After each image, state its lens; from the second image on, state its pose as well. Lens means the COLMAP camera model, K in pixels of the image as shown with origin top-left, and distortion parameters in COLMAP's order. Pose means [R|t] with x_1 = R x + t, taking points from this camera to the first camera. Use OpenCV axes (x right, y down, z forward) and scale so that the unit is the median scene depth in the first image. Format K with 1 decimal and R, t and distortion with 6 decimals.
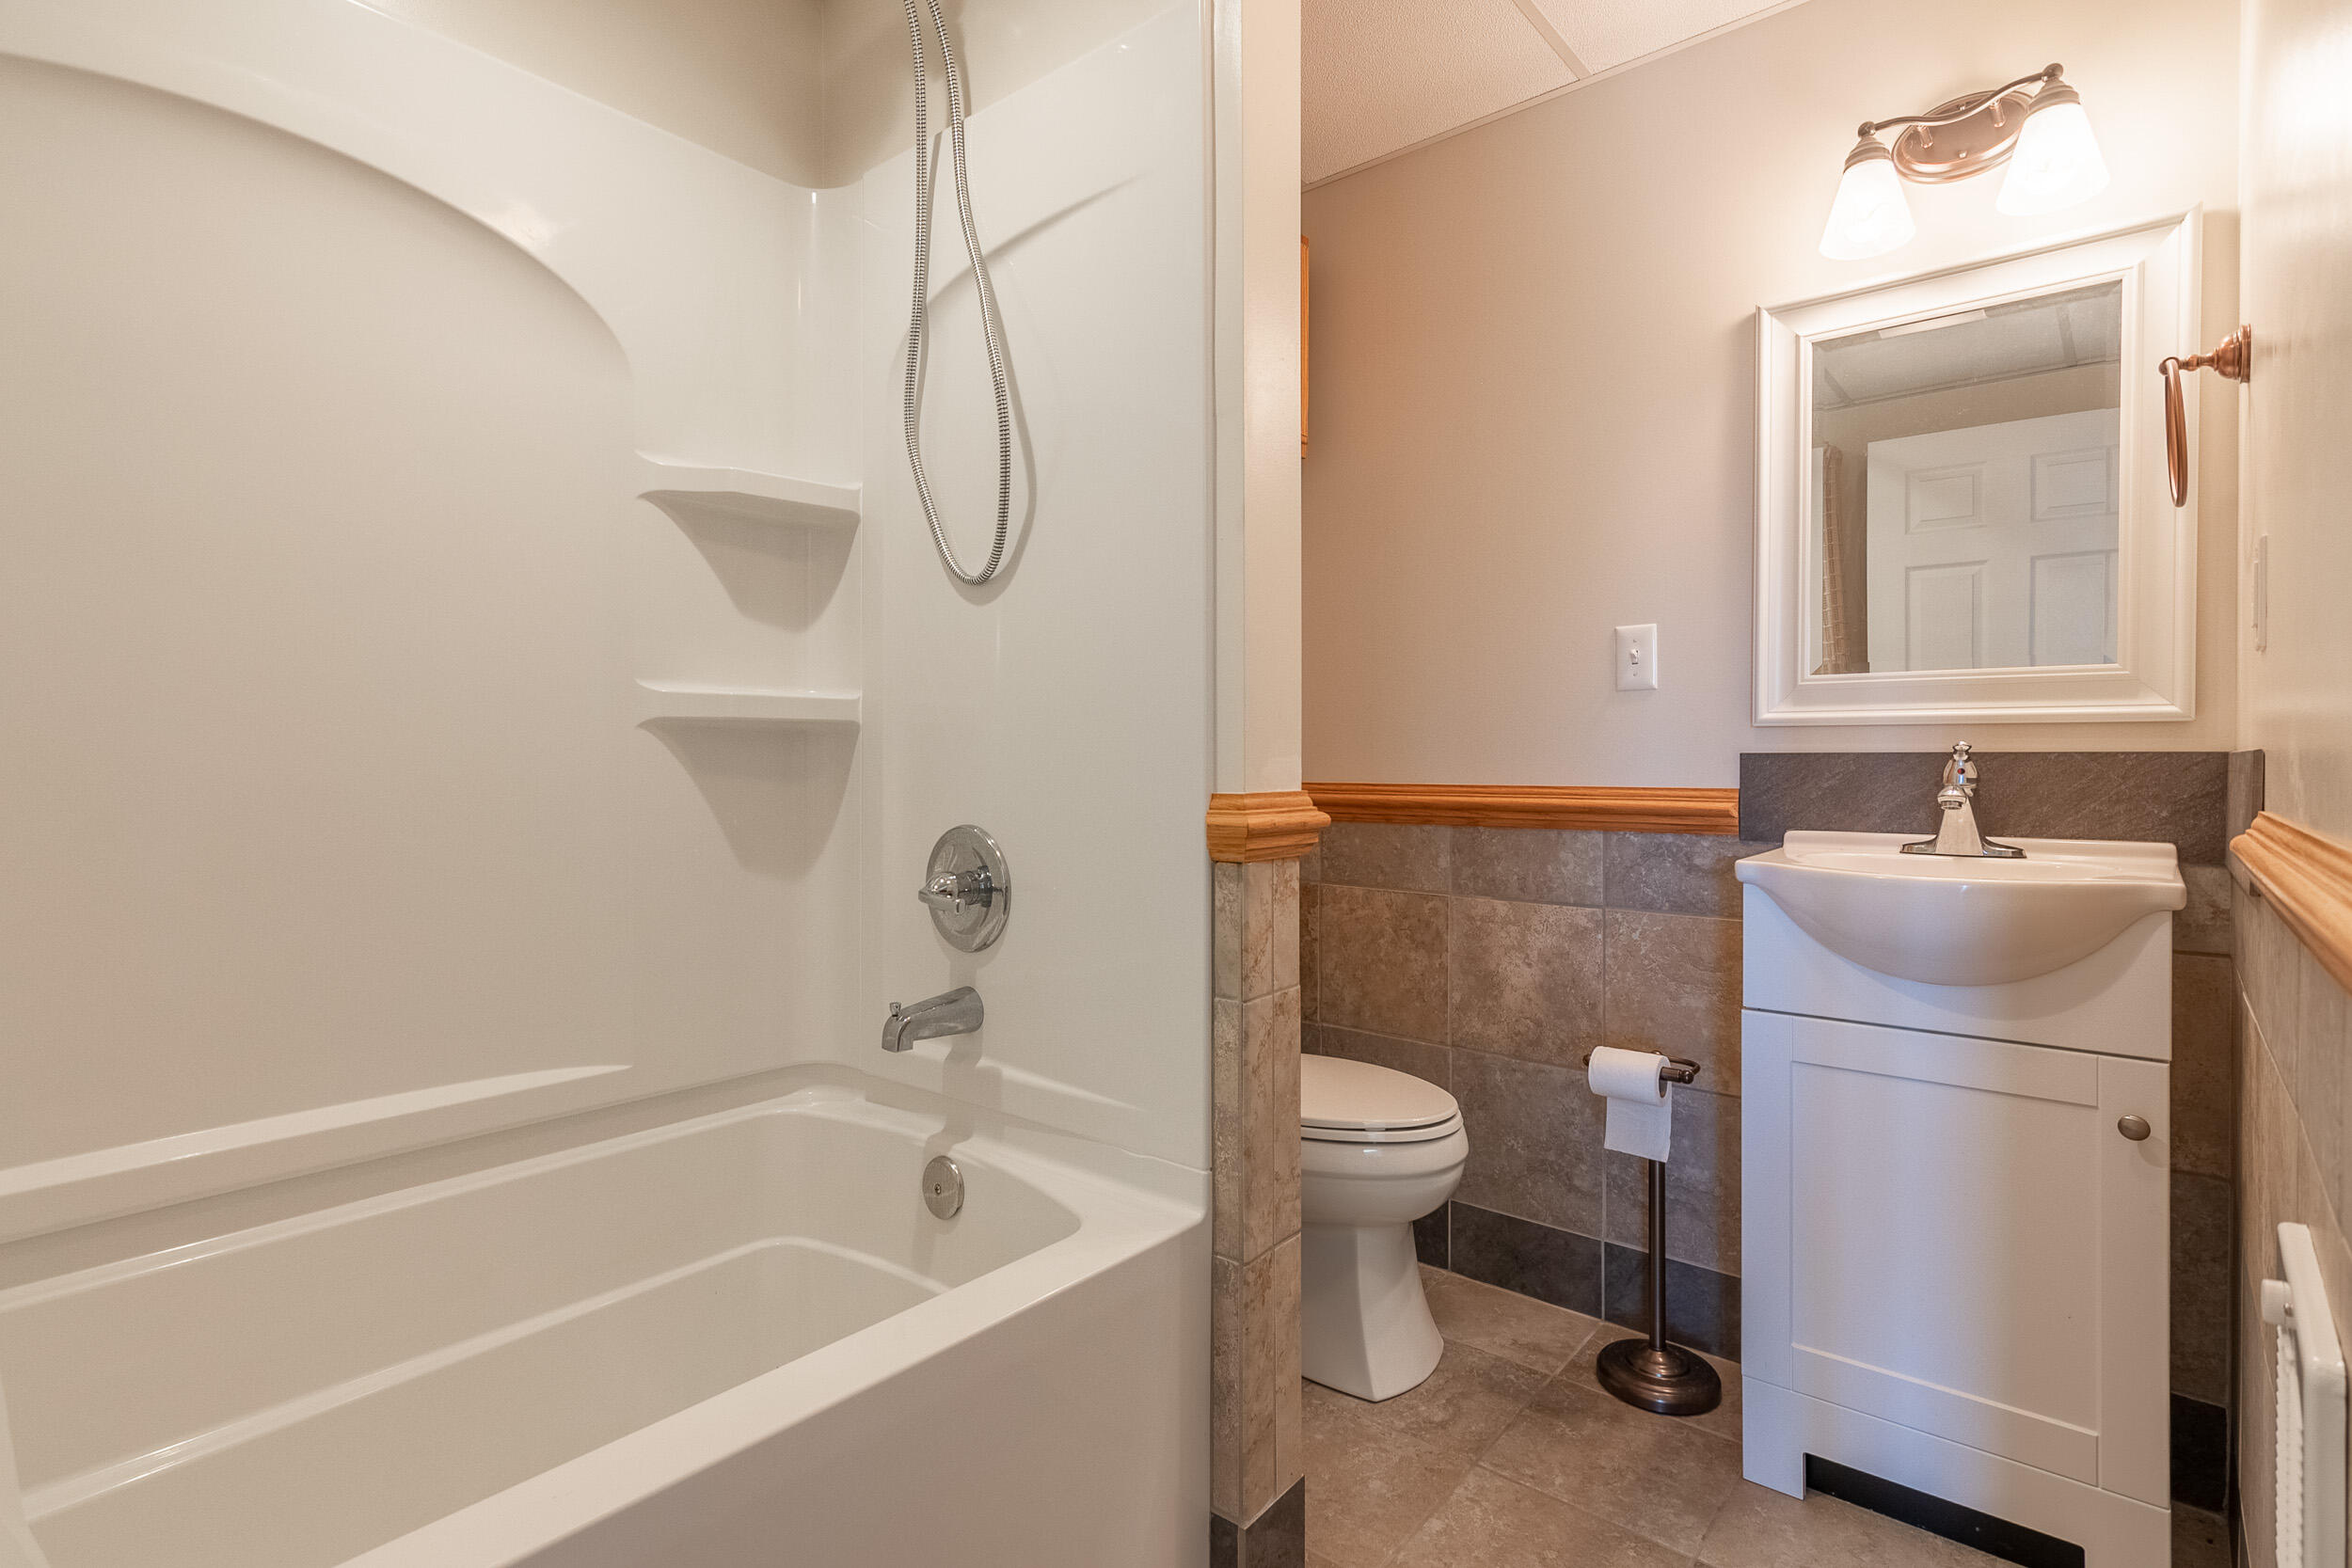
lens RADIAL K [[1132.8, 0, 1178.6], [0, 1132.8, 761.5], [0, 0, 1]] dist [0.001320, 0.000306]
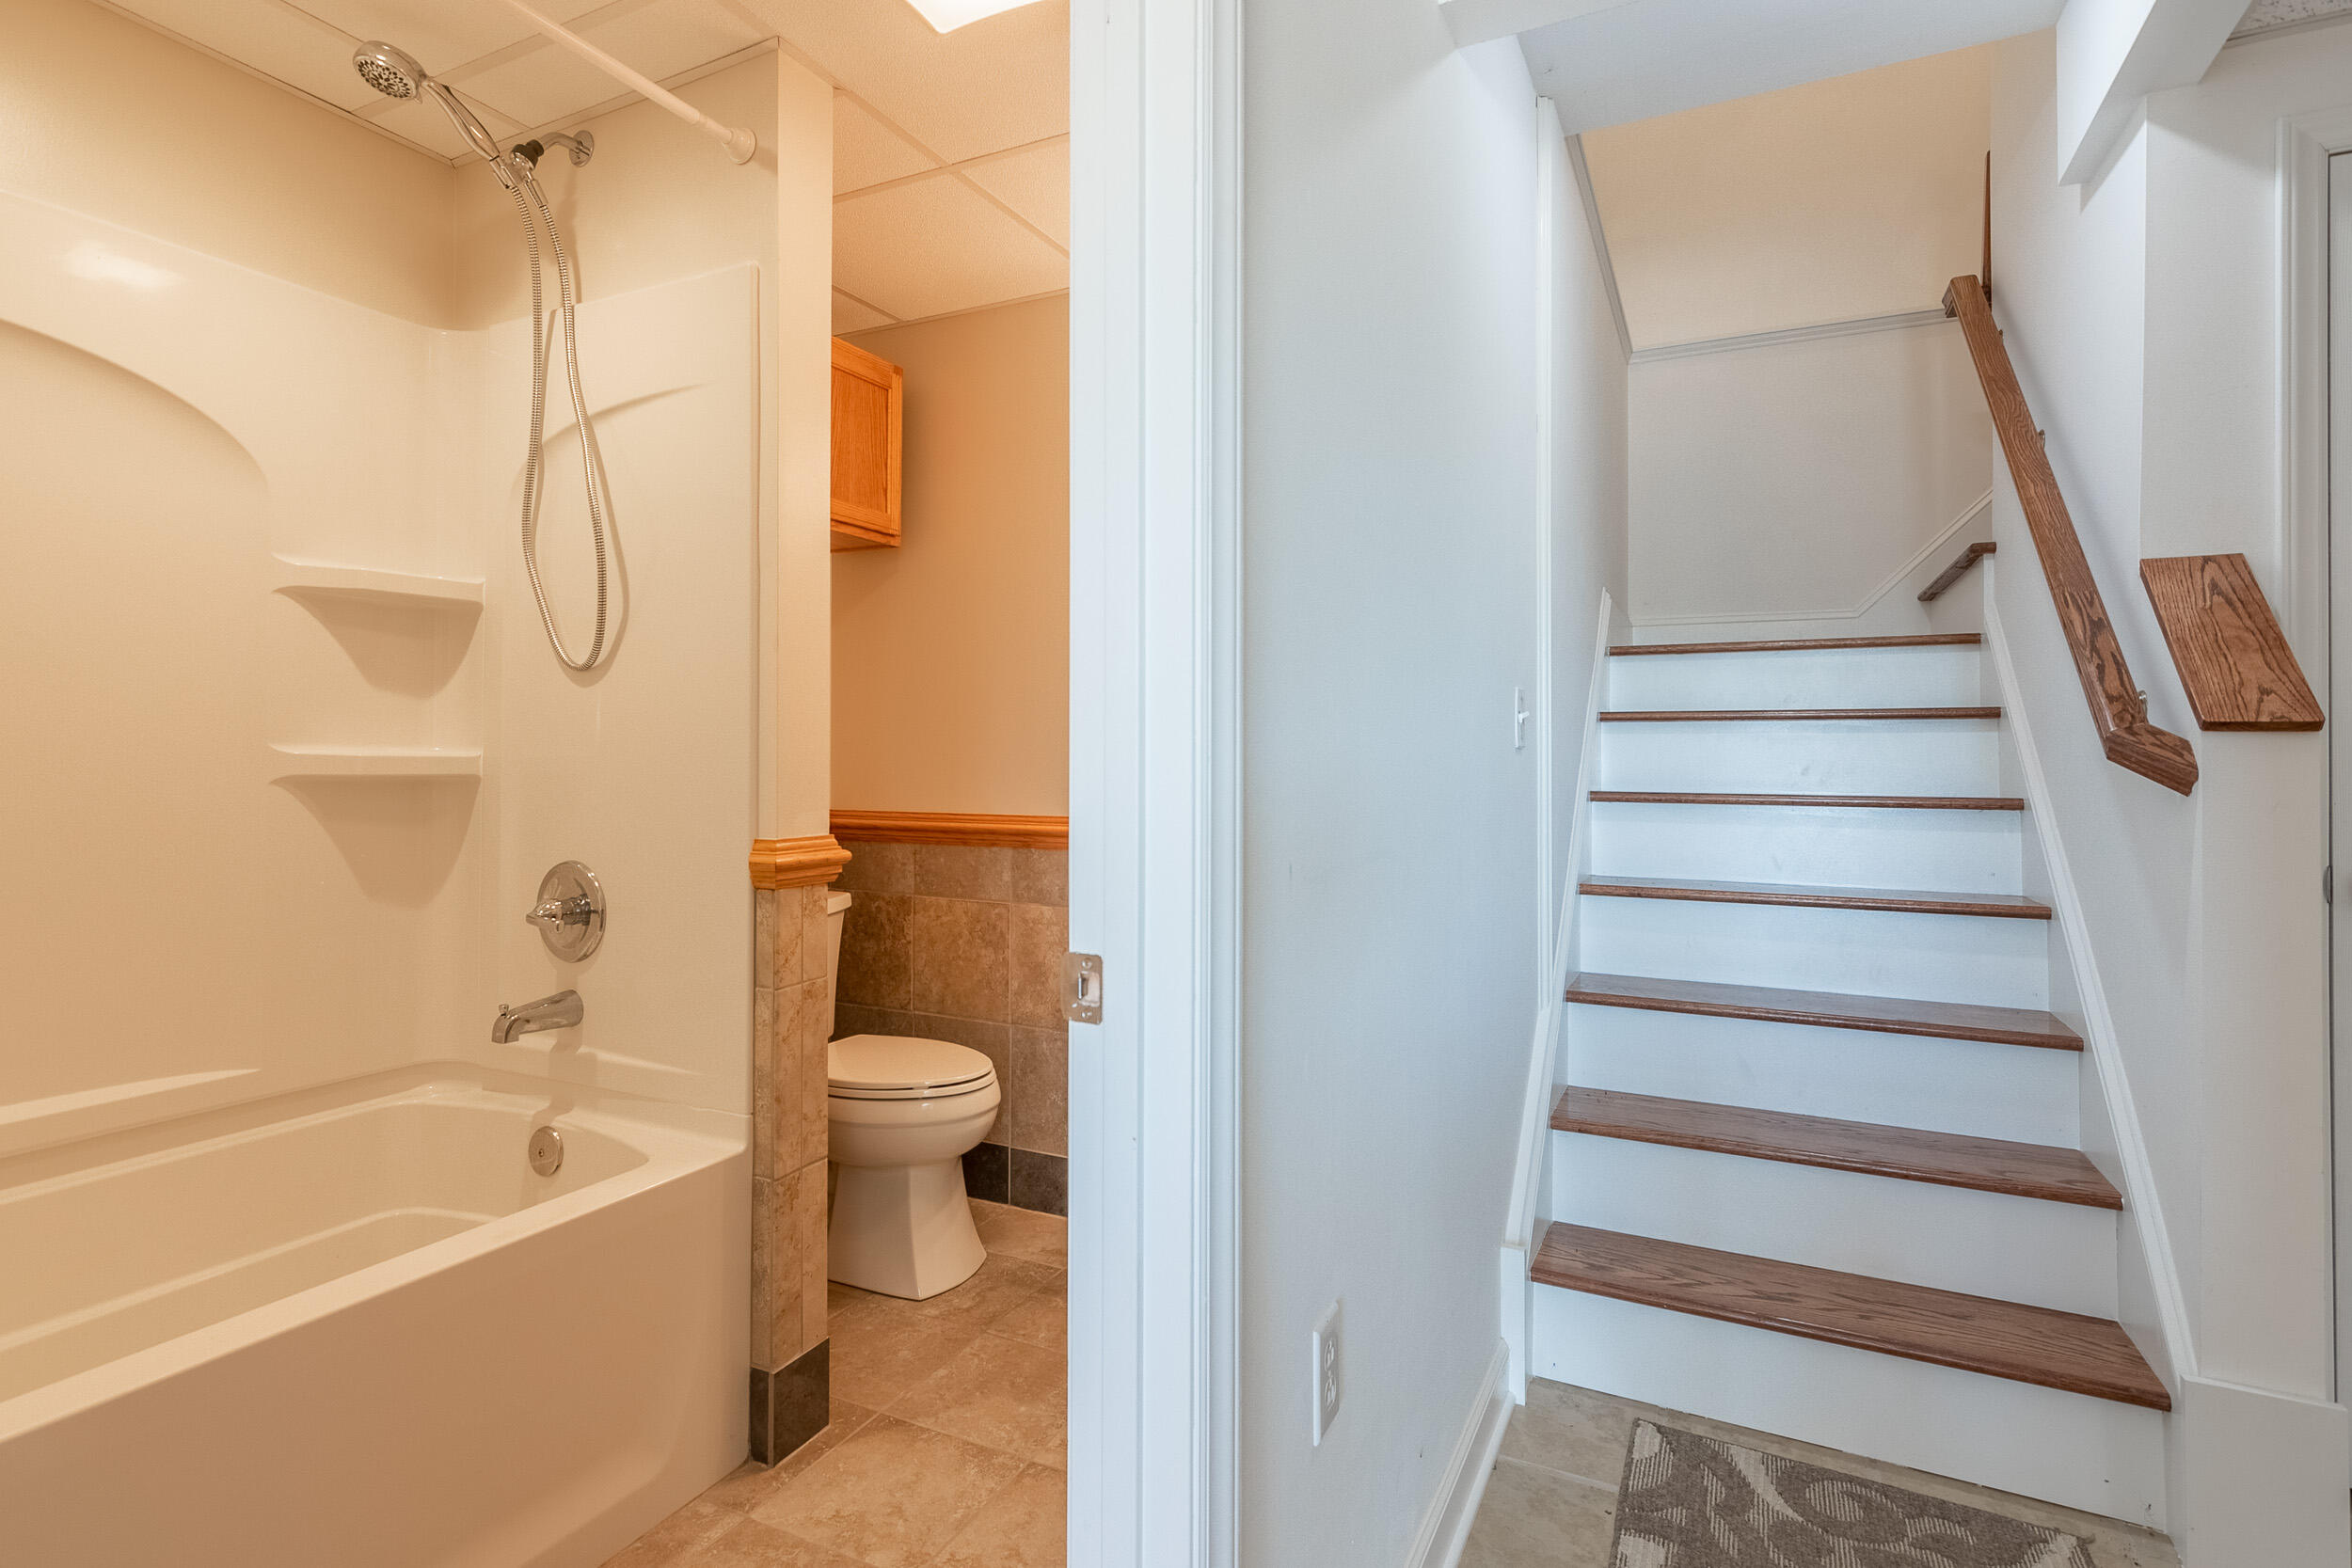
lens RADIAL K [[1142.6, 0, 1163.5], [0, 1142.6, 741.8], [0, 0, 1]] dist [0.001951, 0.000824]
pose [[0.972943, 0.006245, 0.230962, 0.159694], [-0.002388, 0.999853, -0.016977, -0.056565], [-0.231035, 0.015967, 0.972815, -0.391254]]
